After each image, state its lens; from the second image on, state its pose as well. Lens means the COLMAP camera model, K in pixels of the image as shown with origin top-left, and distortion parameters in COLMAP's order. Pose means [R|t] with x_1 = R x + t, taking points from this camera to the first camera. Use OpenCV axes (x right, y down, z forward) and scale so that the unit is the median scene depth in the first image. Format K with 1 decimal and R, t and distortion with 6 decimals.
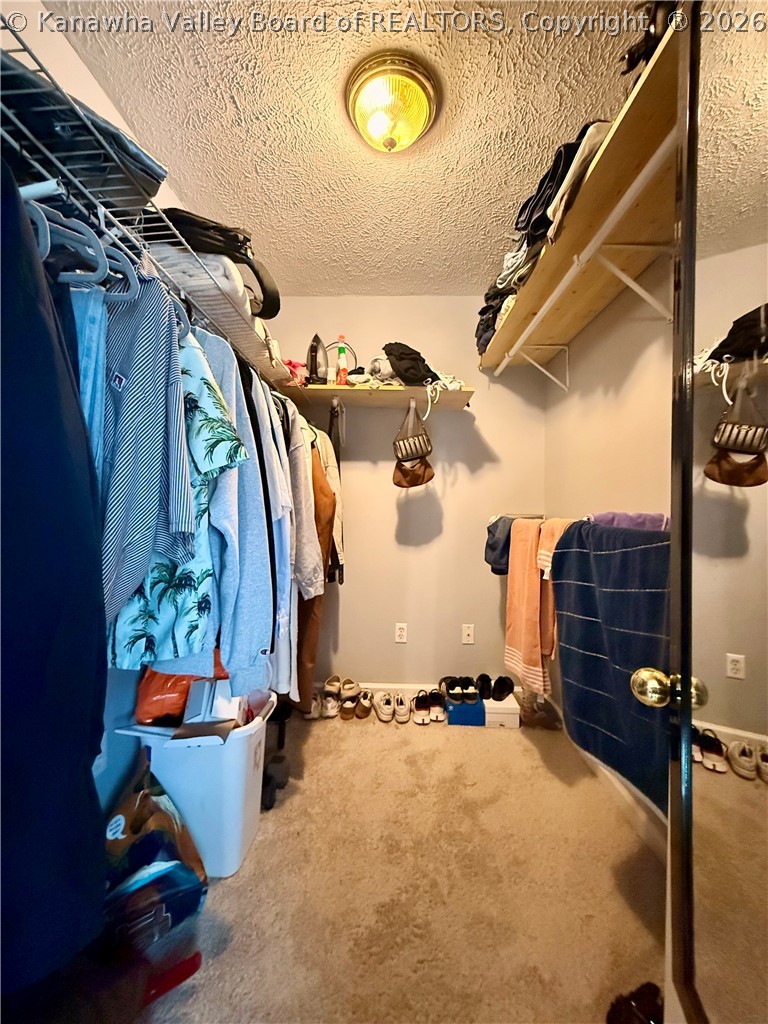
lens RADIAL K [[408.1, 0, 384.3], [0, 408.1, 507.9], [0, 0, 1]] dist [0.001008, 0.001447]
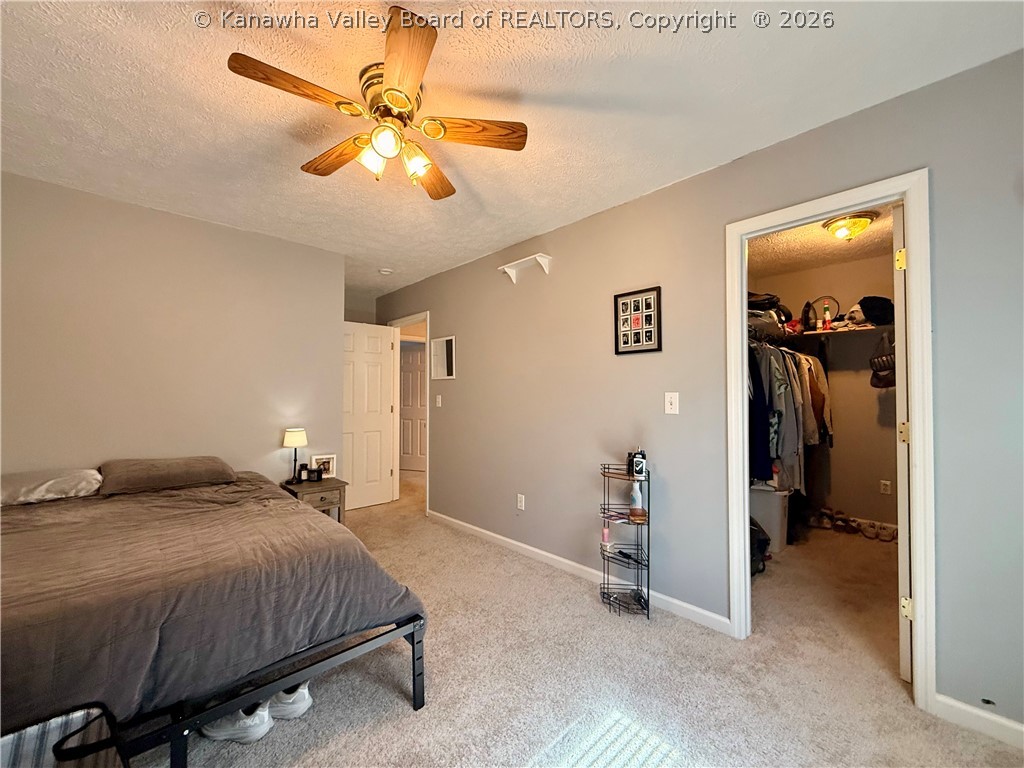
lens RADIAL K [[408.1, 0, 511.5], [0, 408.1, 380.7], [0, 0, 1]] dist [0.001008, 0.001447]
pose [[0.710625, -0.030567, -0.702907, 0.151980], [0.005716, 0.999274, -0.037676, -0.028852], [0.703548, 0.022755, 0.710284, -1.139136]]
